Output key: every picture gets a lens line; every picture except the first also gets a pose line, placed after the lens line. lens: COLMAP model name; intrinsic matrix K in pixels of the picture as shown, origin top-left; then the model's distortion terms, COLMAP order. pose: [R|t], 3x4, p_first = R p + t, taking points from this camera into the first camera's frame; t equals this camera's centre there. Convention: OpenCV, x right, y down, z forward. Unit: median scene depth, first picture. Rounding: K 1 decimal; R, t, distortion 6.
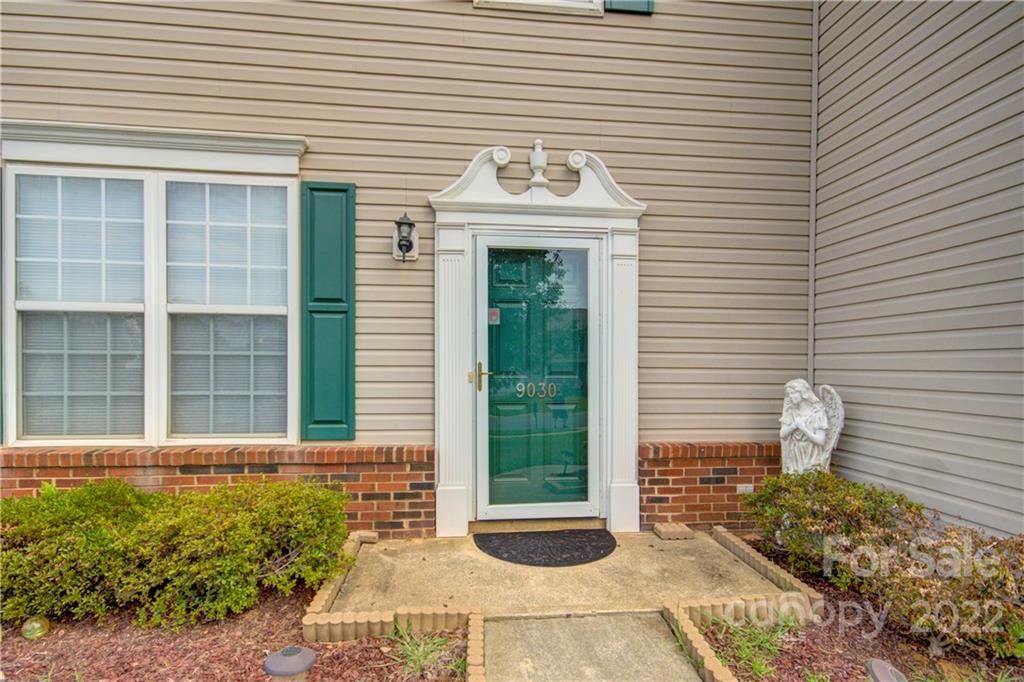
lens RADIAL K [[468.5, 0, 506.7], [0, 468.5, 372.2], [0, 0, 1]] dist [0.008689, -0.000212]
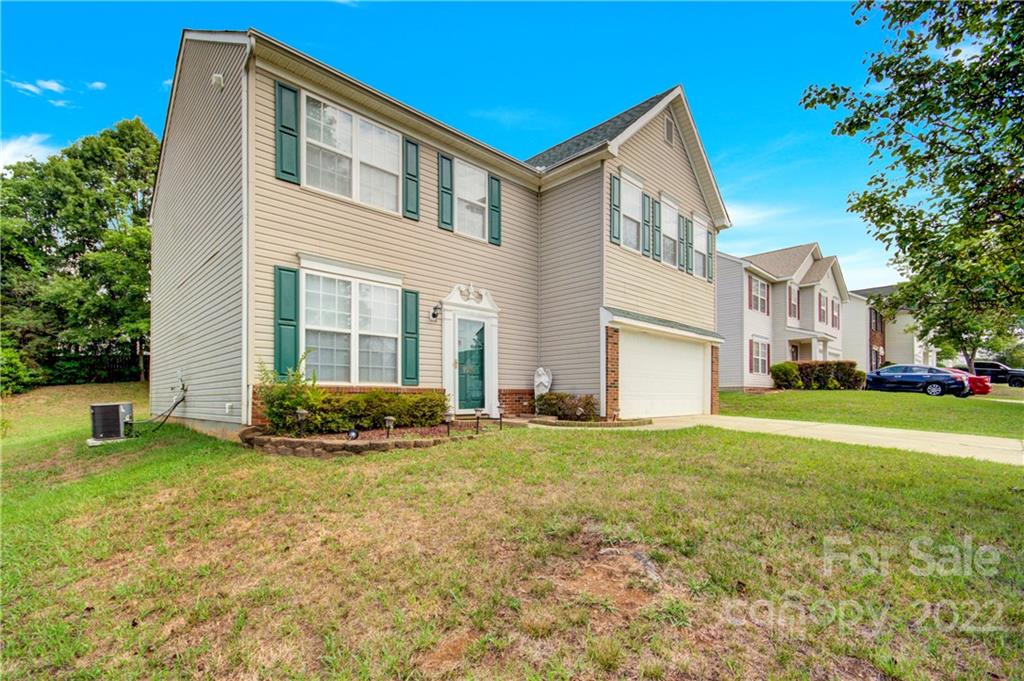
lens RADIAL K [[480.8, 0, 505.2], [0, 480.8, 385.8], [0, 0, 1]] dist [0.001206, 0.000499]
pose [[0.779313, 0.008984, 0.626571, -1.668661], [0.007519, 0.999691, -0.023686, 0.214795], [-0.626590, 0.023170, 0.779004, -1.465264]]
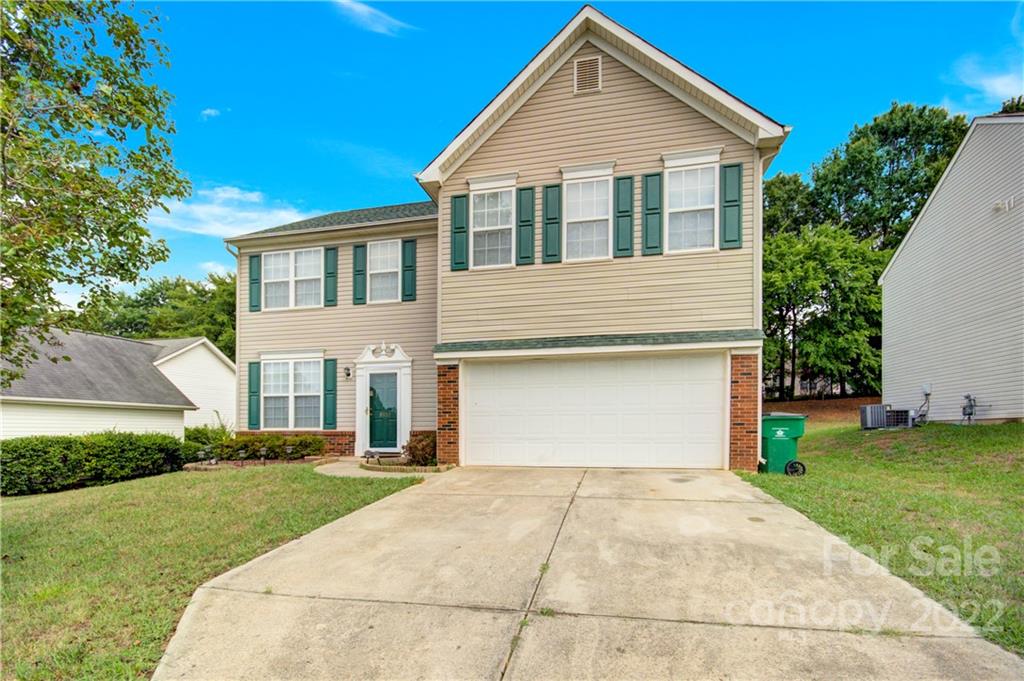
lens RADIAL K [[480.8, 0, 511.7], [0, 480.8, 417.8], [0, 0, 1]] dist [0.001206, 0.000499]
pose [[0.948633, -0.015269, -0.316011, 2.118733], [0.007841, 0.999663, -0.024763, 0.159294], [0.316282, 0.021013, 0.948432, -2.075506]]
